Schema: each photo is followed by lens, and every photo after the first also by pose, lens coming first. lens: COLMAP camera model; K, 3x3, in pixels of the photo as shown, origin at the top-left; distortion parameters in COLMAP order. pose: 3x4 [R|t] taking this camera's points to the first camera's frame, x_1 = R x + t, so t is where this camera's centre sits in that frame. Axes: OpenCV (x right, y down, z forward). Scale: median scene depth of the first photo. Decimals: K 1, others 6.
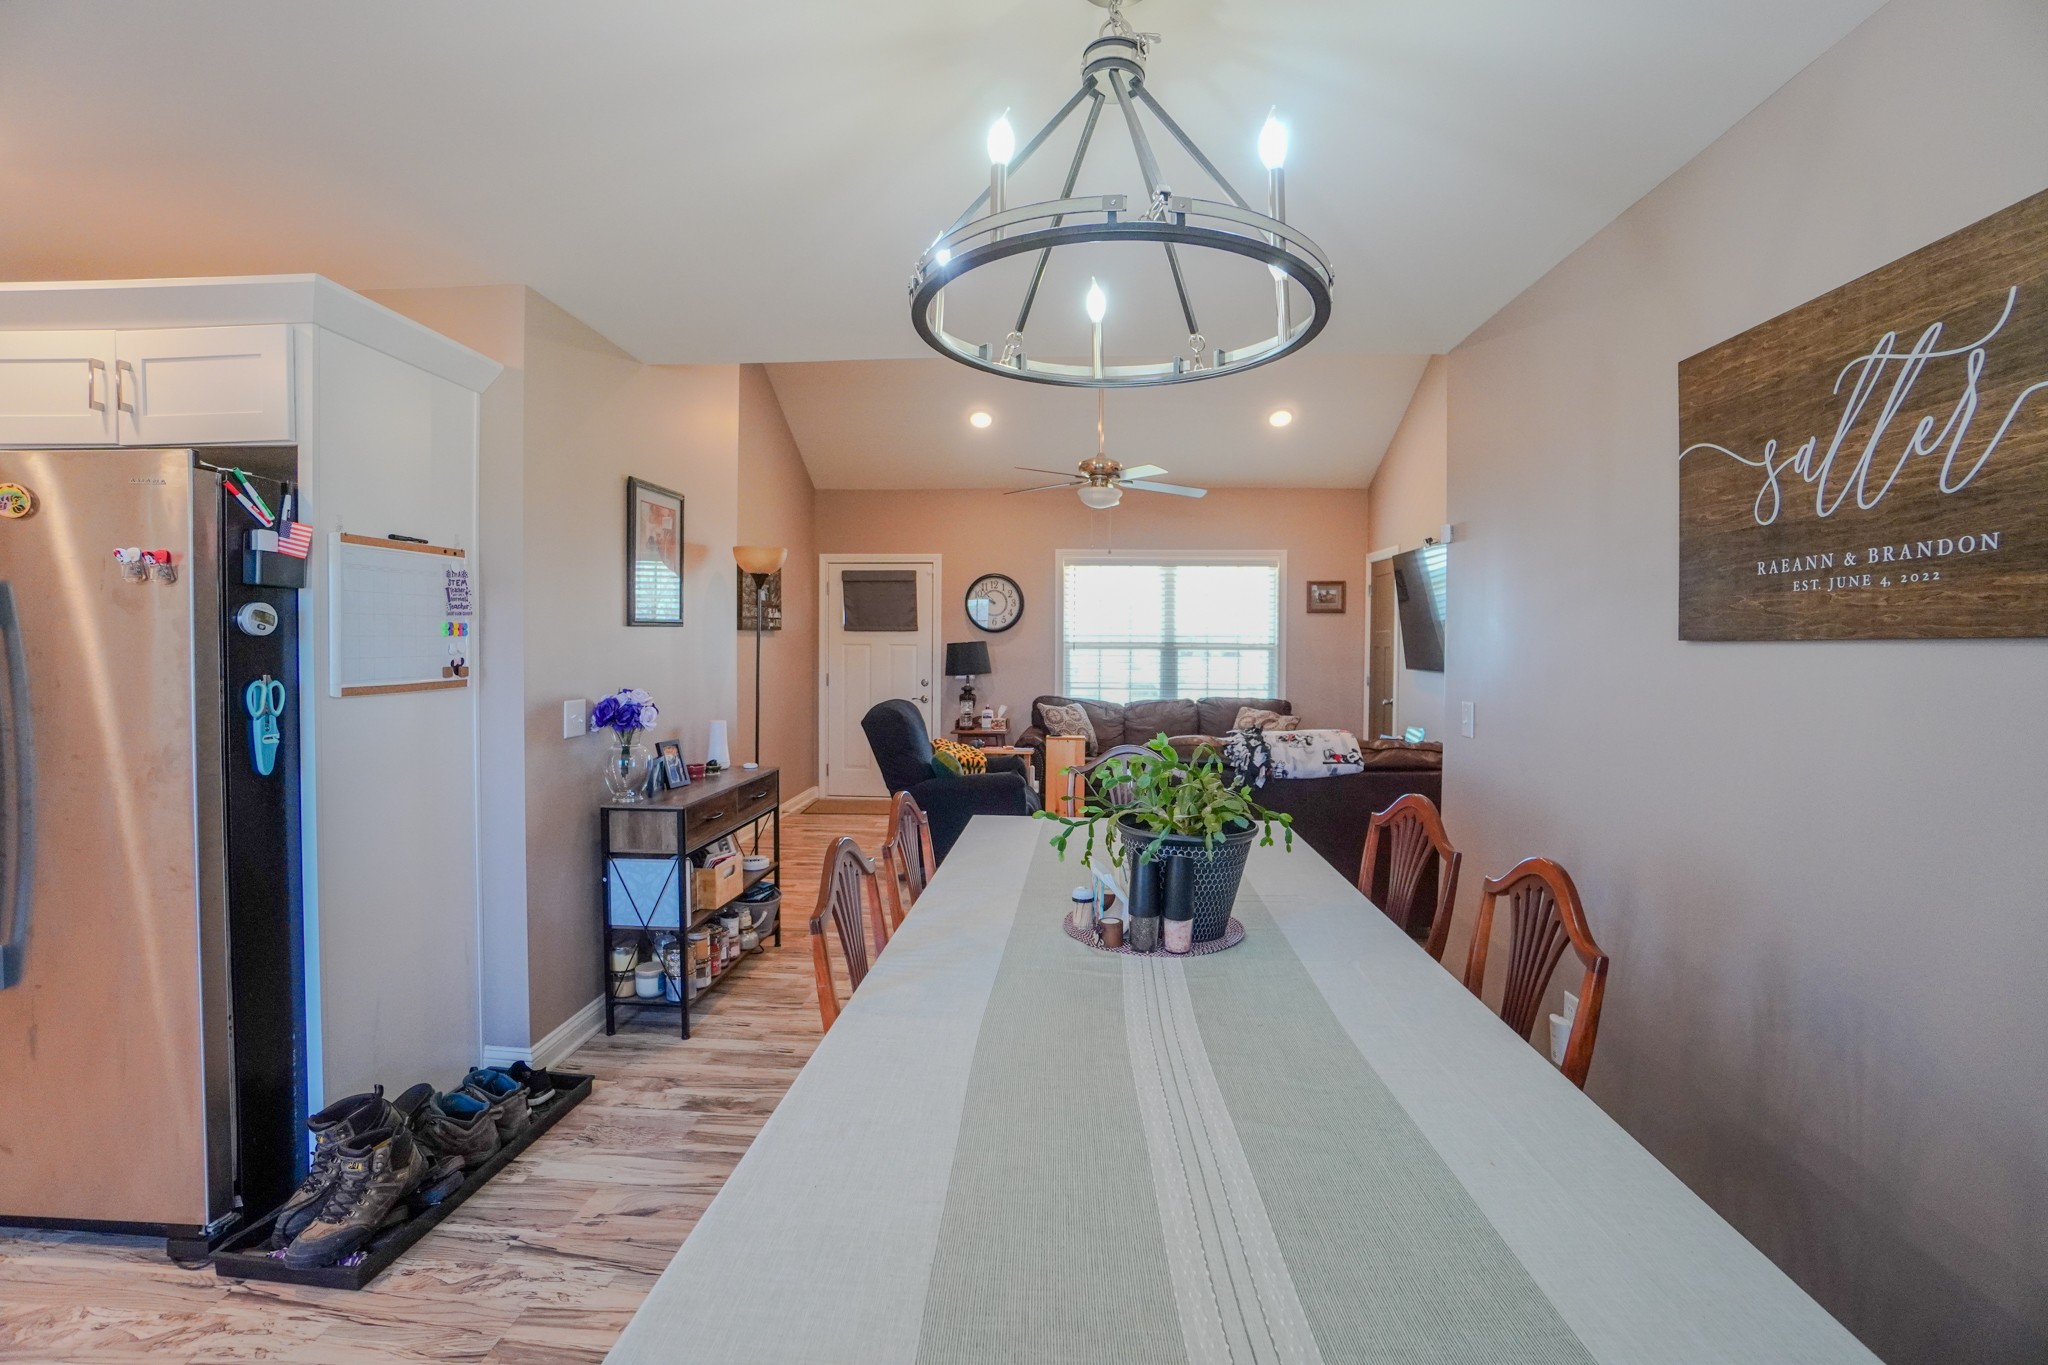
lens RADIAL K [[916.1, 0, 1016.4], [0, 916.1, 668.1], [0, 0, 1]] dist [-0.066500, 0.024151]
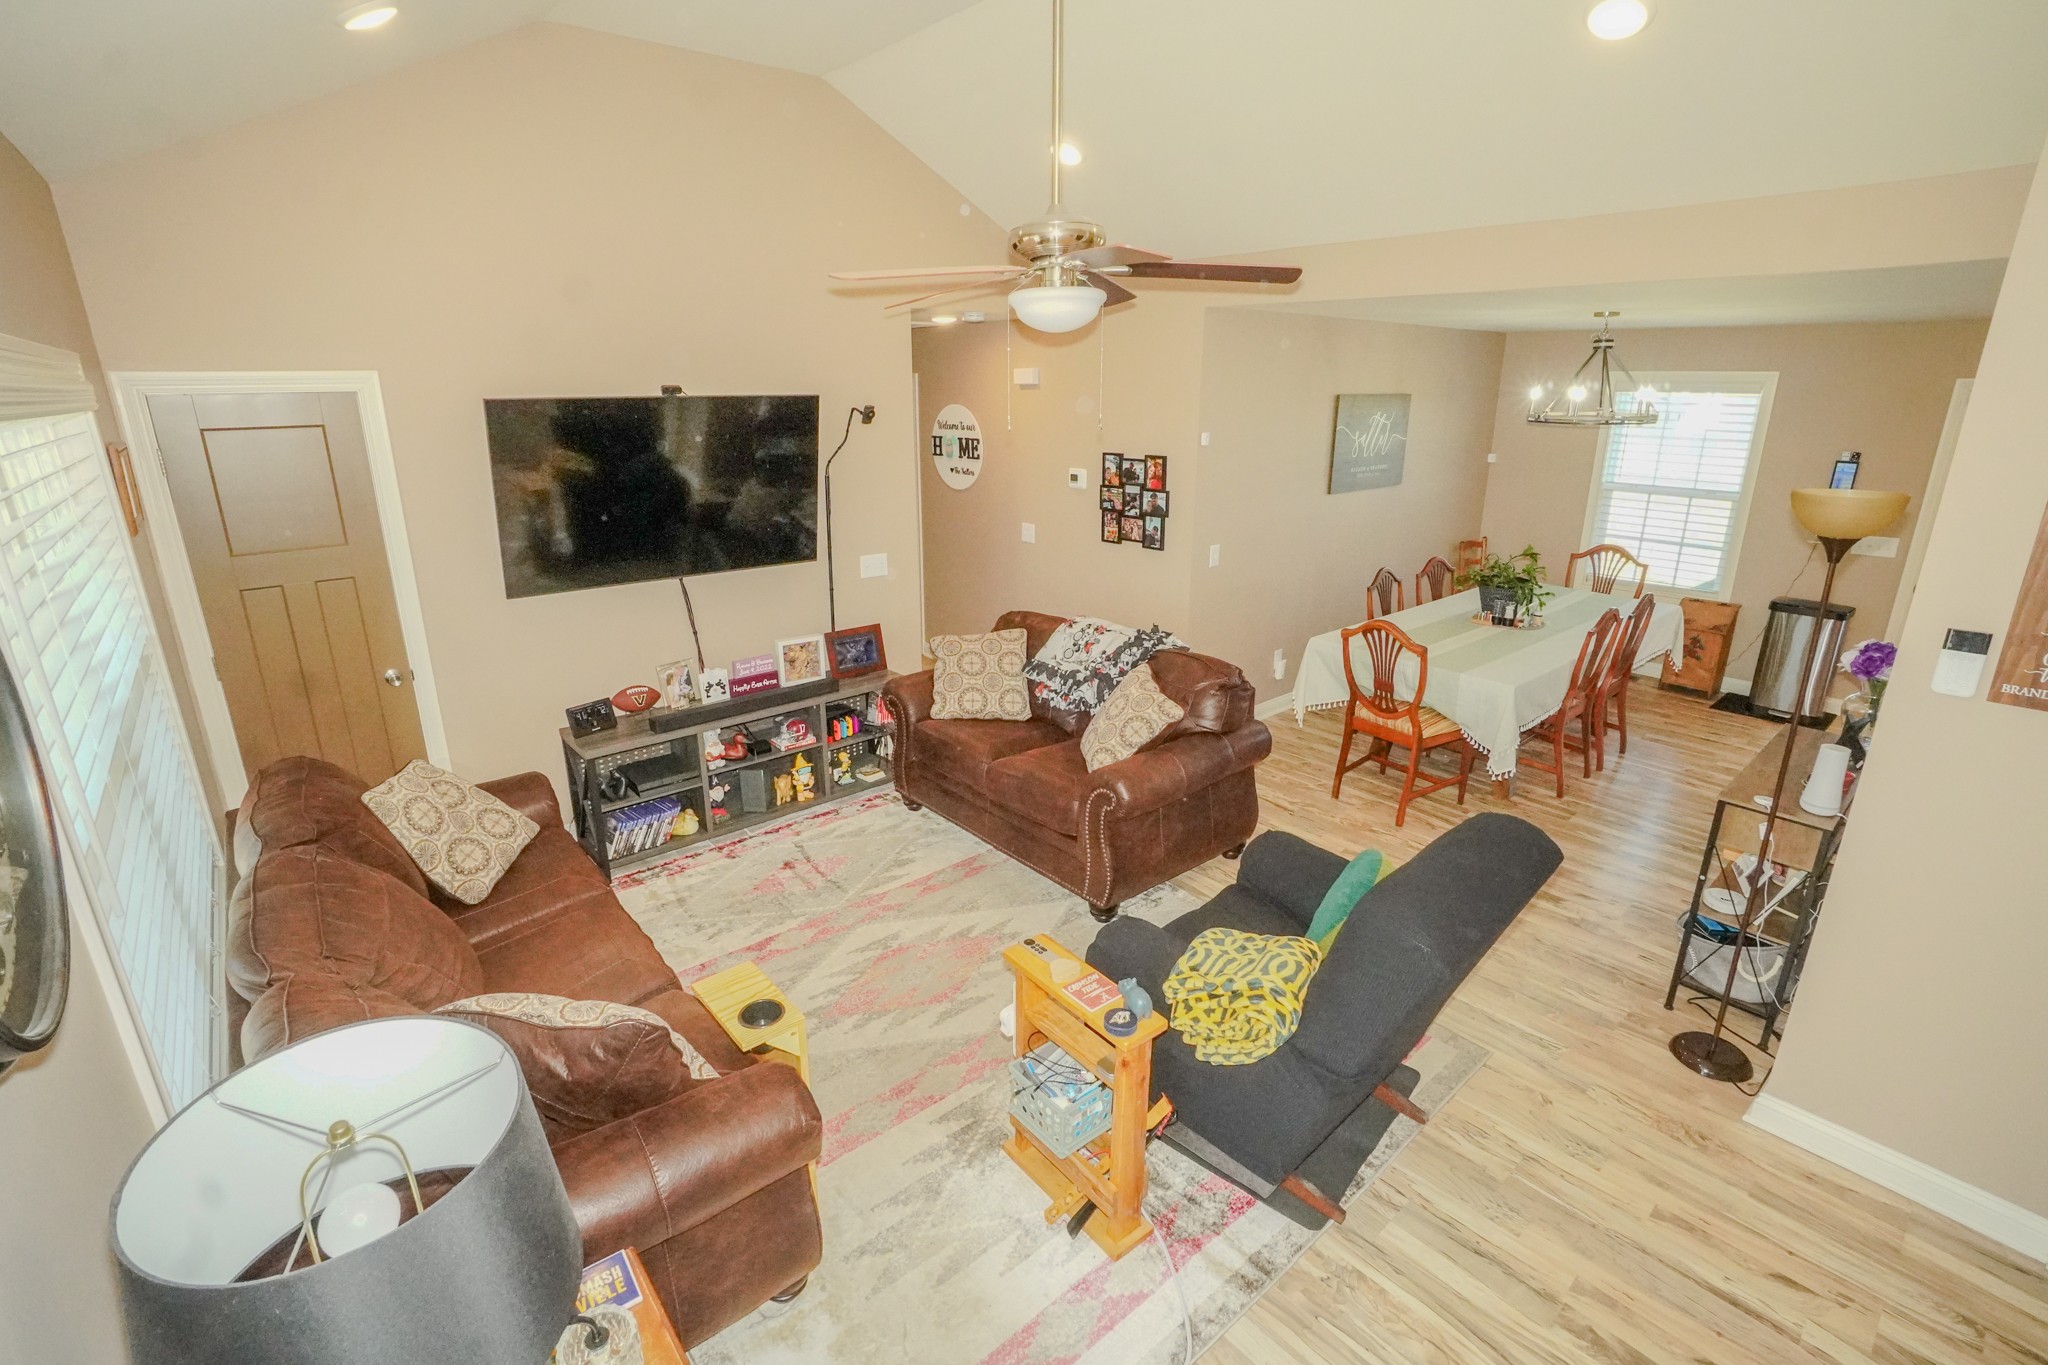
lens RADIAL K [[916.1, 0, 1016.4], [0, 916.1, 668.1], [0, 0, 1]] dist [-0.066500, 0.024151]
pose [[-0.695584, -0.217515, 0.684726, -0.235805], [0.016031, 0.948131, 0.317476, -0.154563], [-0.718266, 0.231808, -0.656017, 1.308227]]
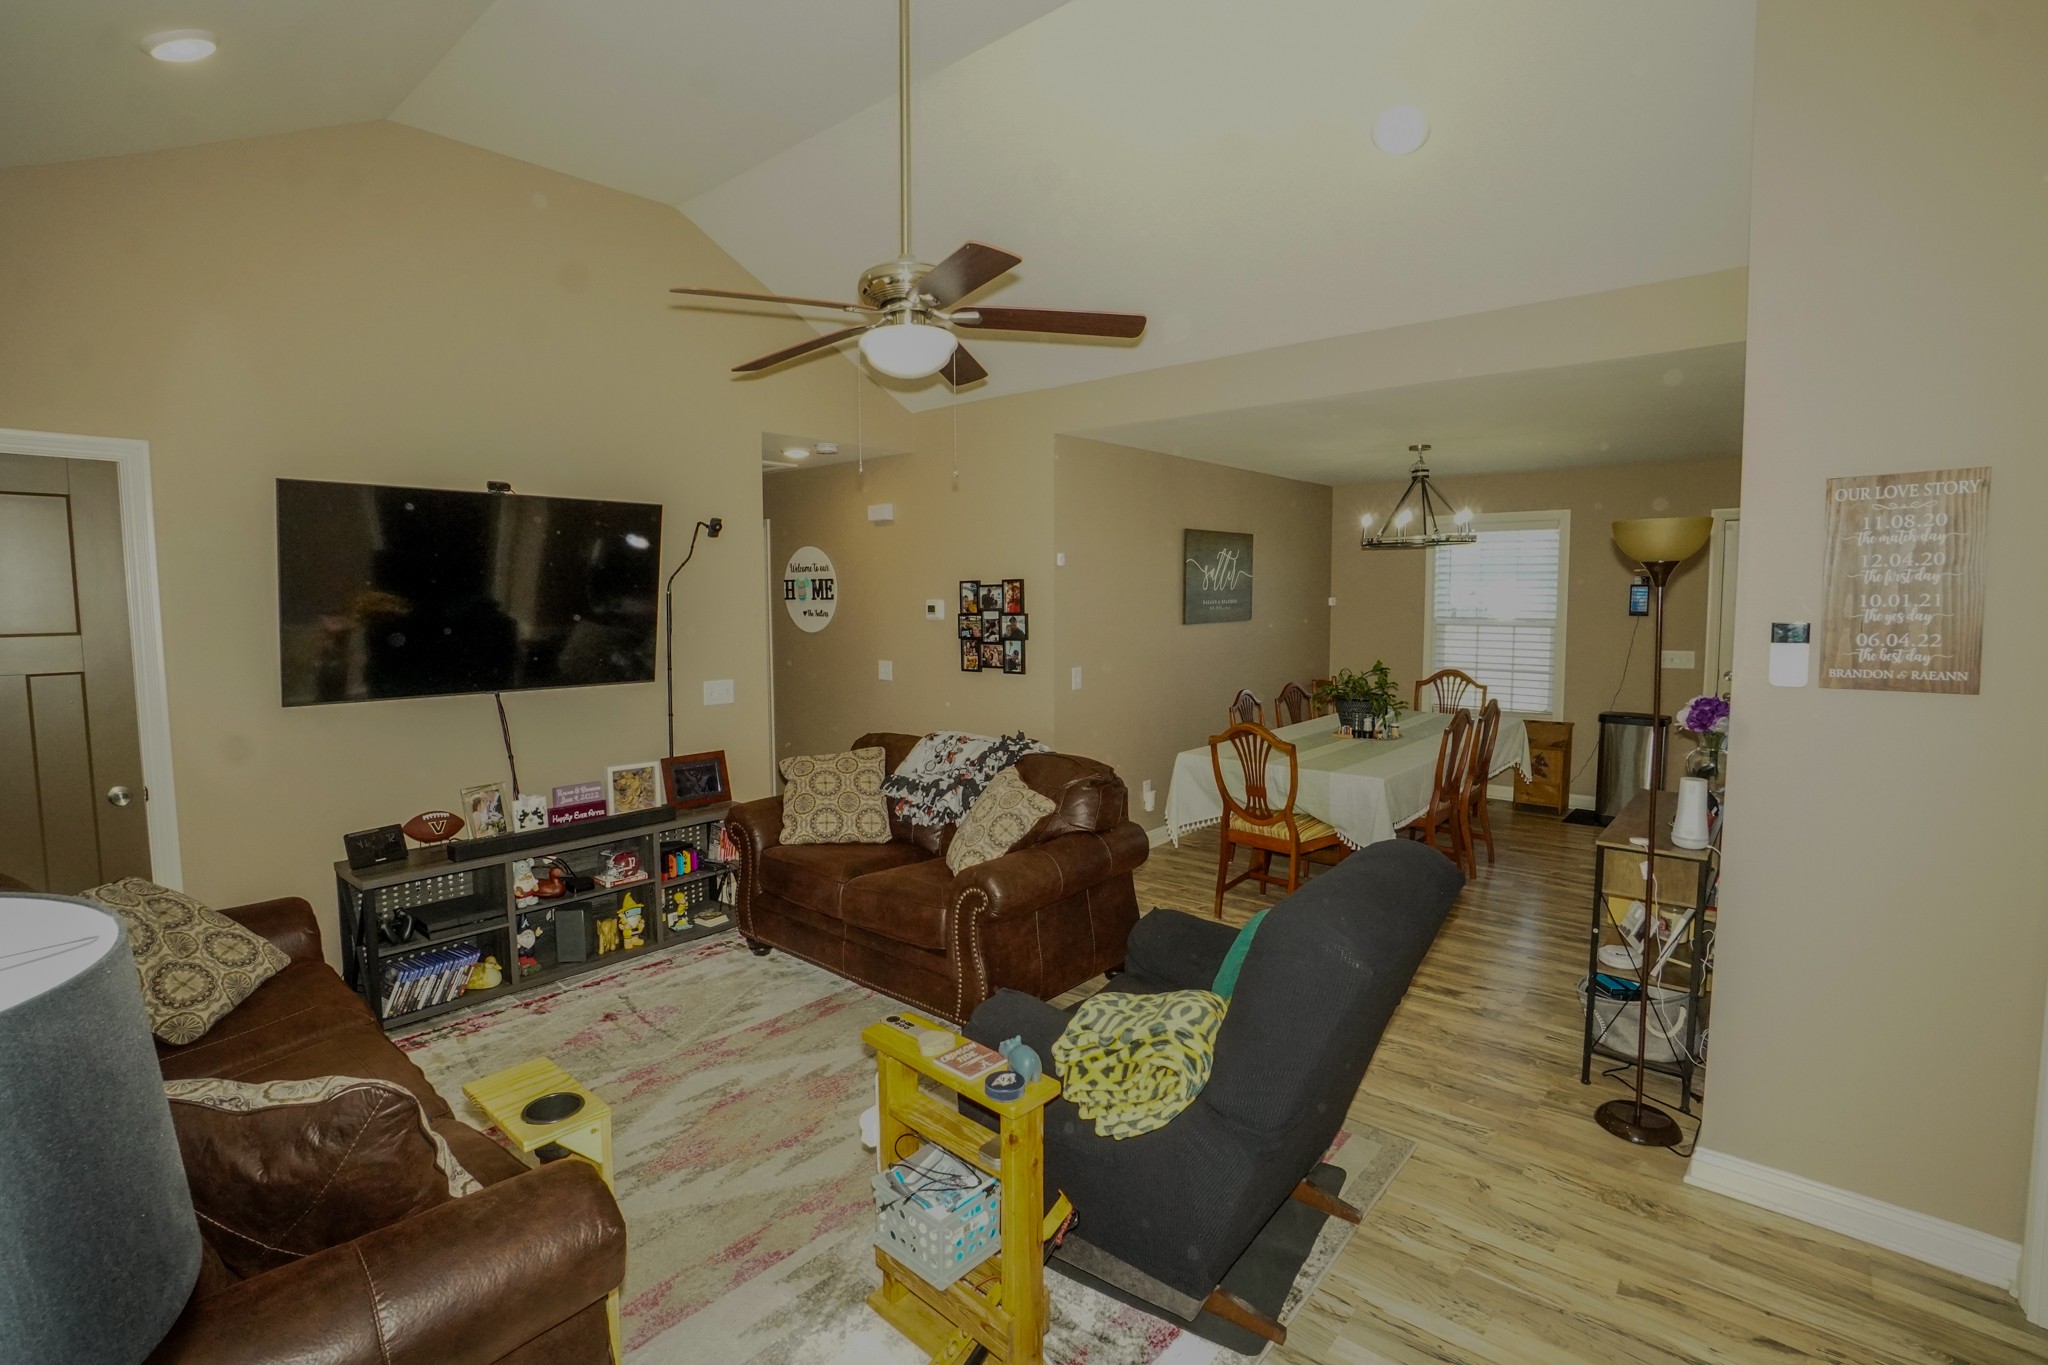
lens RADIAL K [[933.9, 0, 1012.7], [0, 933.9, 670.7], [0, 0, 1]] dist [-0.067093, 0.024895]
pose [[-0.794483, -0.053383, 0.604935, -0.228239], [0.016302, 0.993895, 0.109118, -0.077557], [-0.607067, 0.096554, -0.788763, 1.301083]]
